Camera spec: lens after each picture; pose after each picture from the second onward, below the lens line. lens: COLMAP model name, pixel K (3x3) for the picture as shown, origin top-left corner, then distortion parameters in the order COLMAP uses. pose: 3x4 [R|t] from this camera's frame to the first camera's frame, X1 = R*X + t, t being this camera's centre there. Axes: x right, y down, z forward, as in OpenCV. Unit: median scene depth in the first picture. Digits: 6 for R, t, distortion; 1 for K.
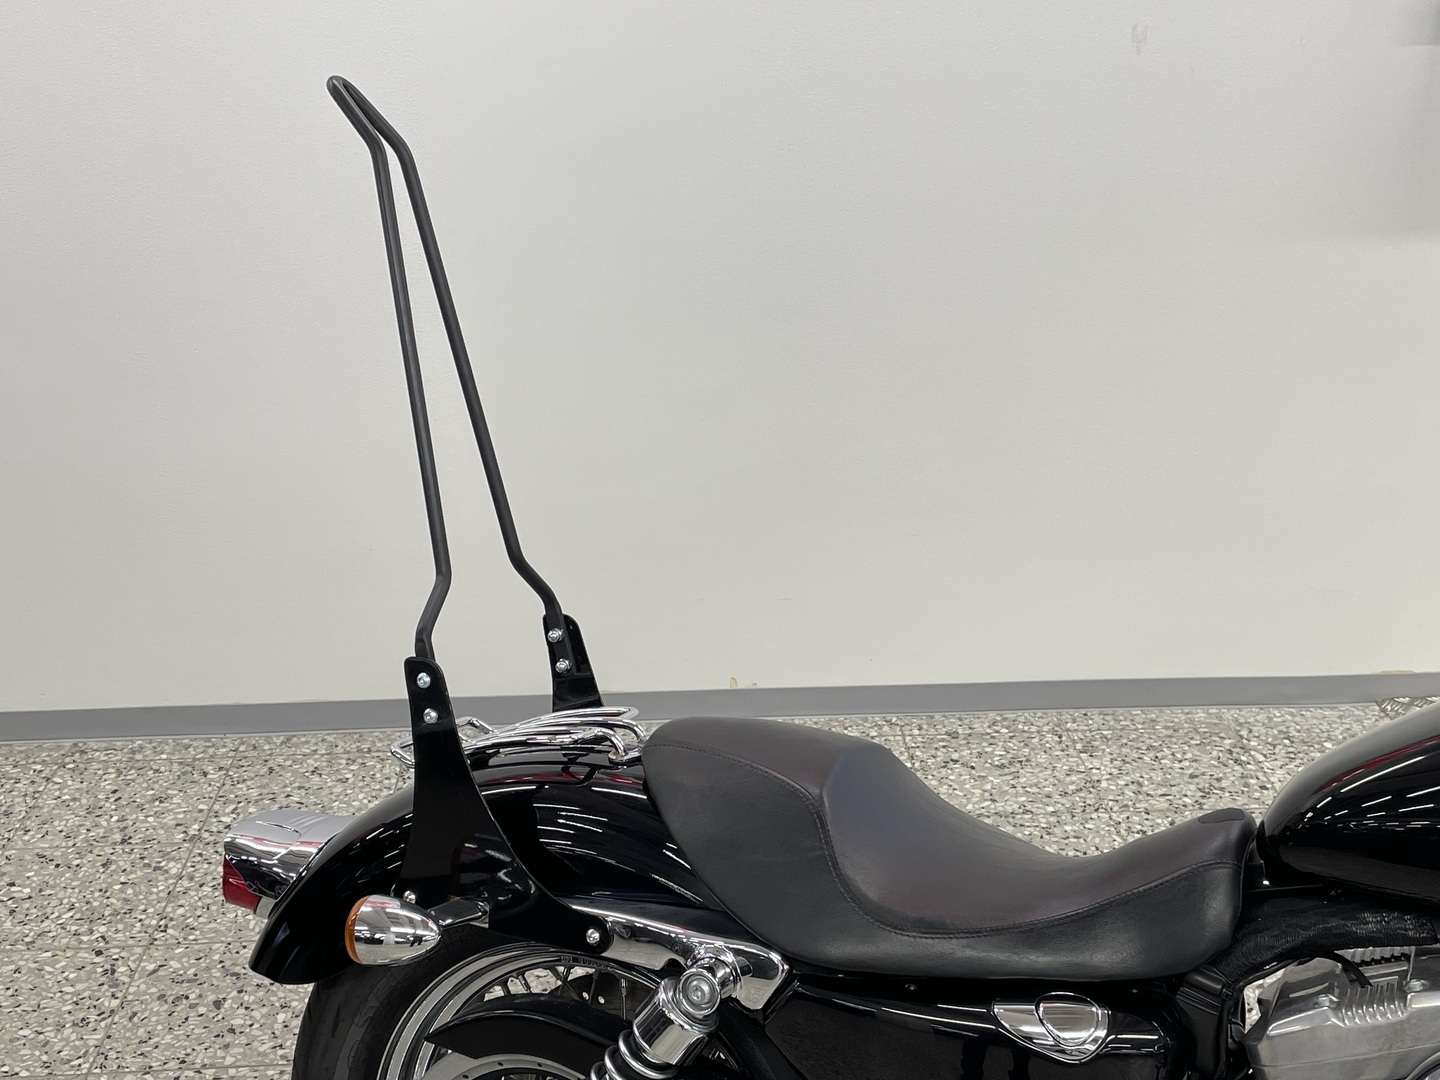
lens RADIAL K [[1759.7, 0, 719.0], [0, 1759.7, 538.3], [0, 0, 1]] dist [-0.012089, 0.000000]
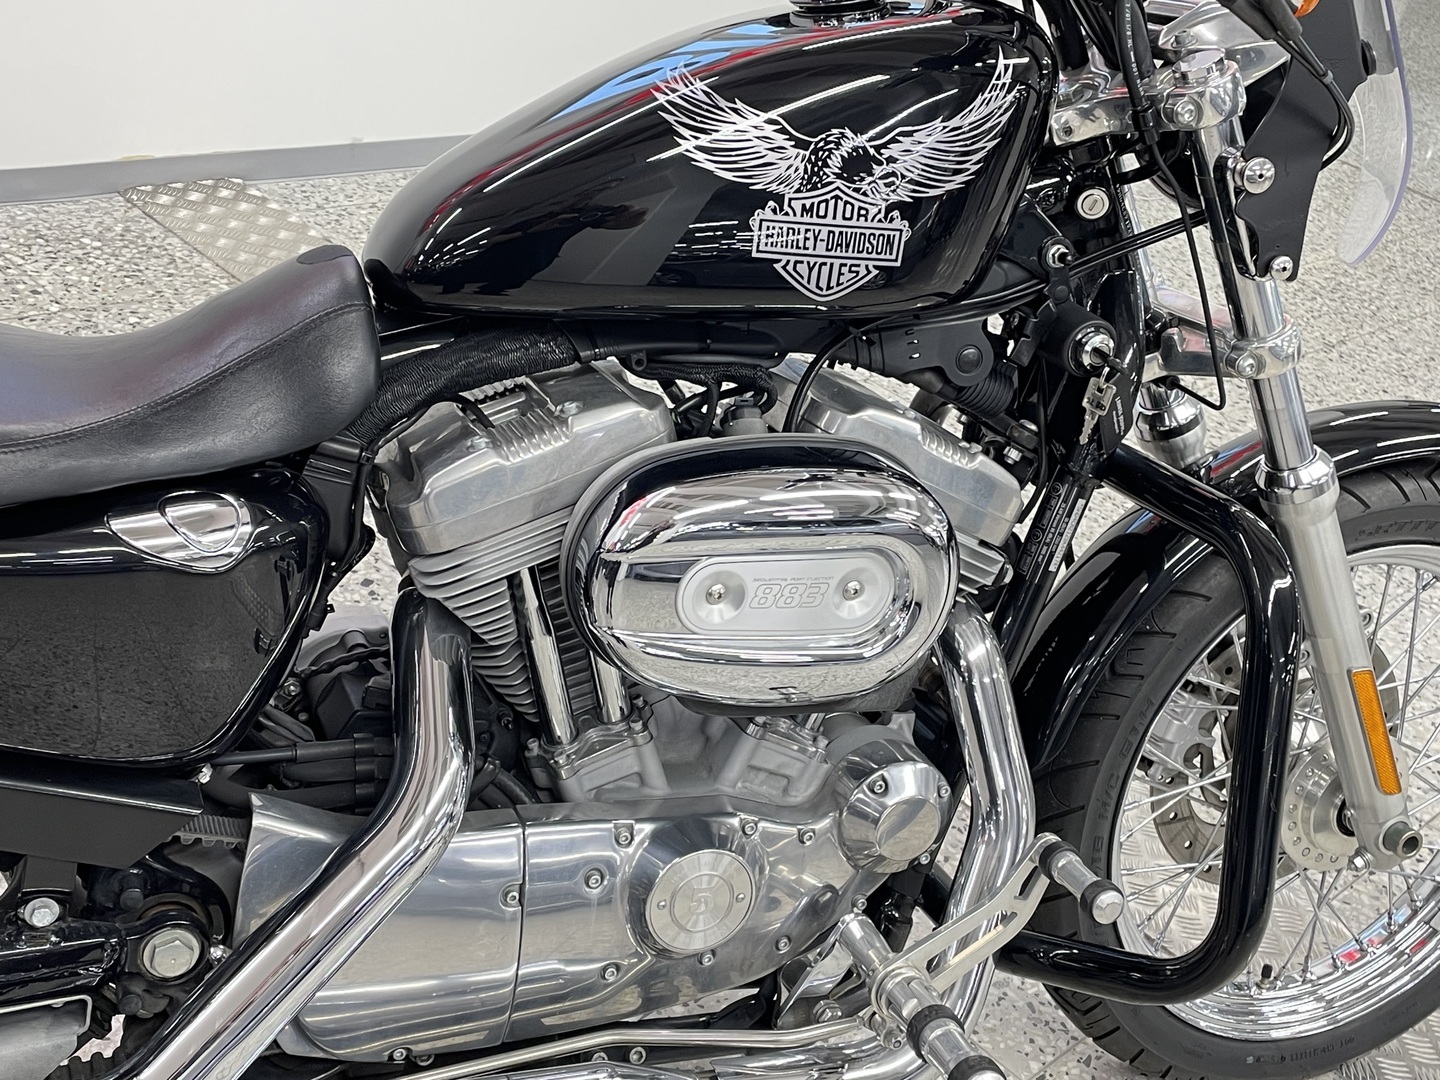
lens RADIAL K [[1759.7, 0, 720.5], [0, 1759.7, 540.5], [0, 0, 1]] dist [-0.012089, 0.000000]
pose [[0.679446, -0.194964, 0.707349, -0.209078], [0.008647, 0.966112, 0.257979, 0.074127], [-0.733675, -0.169167, 0.658106, 0.283601]]
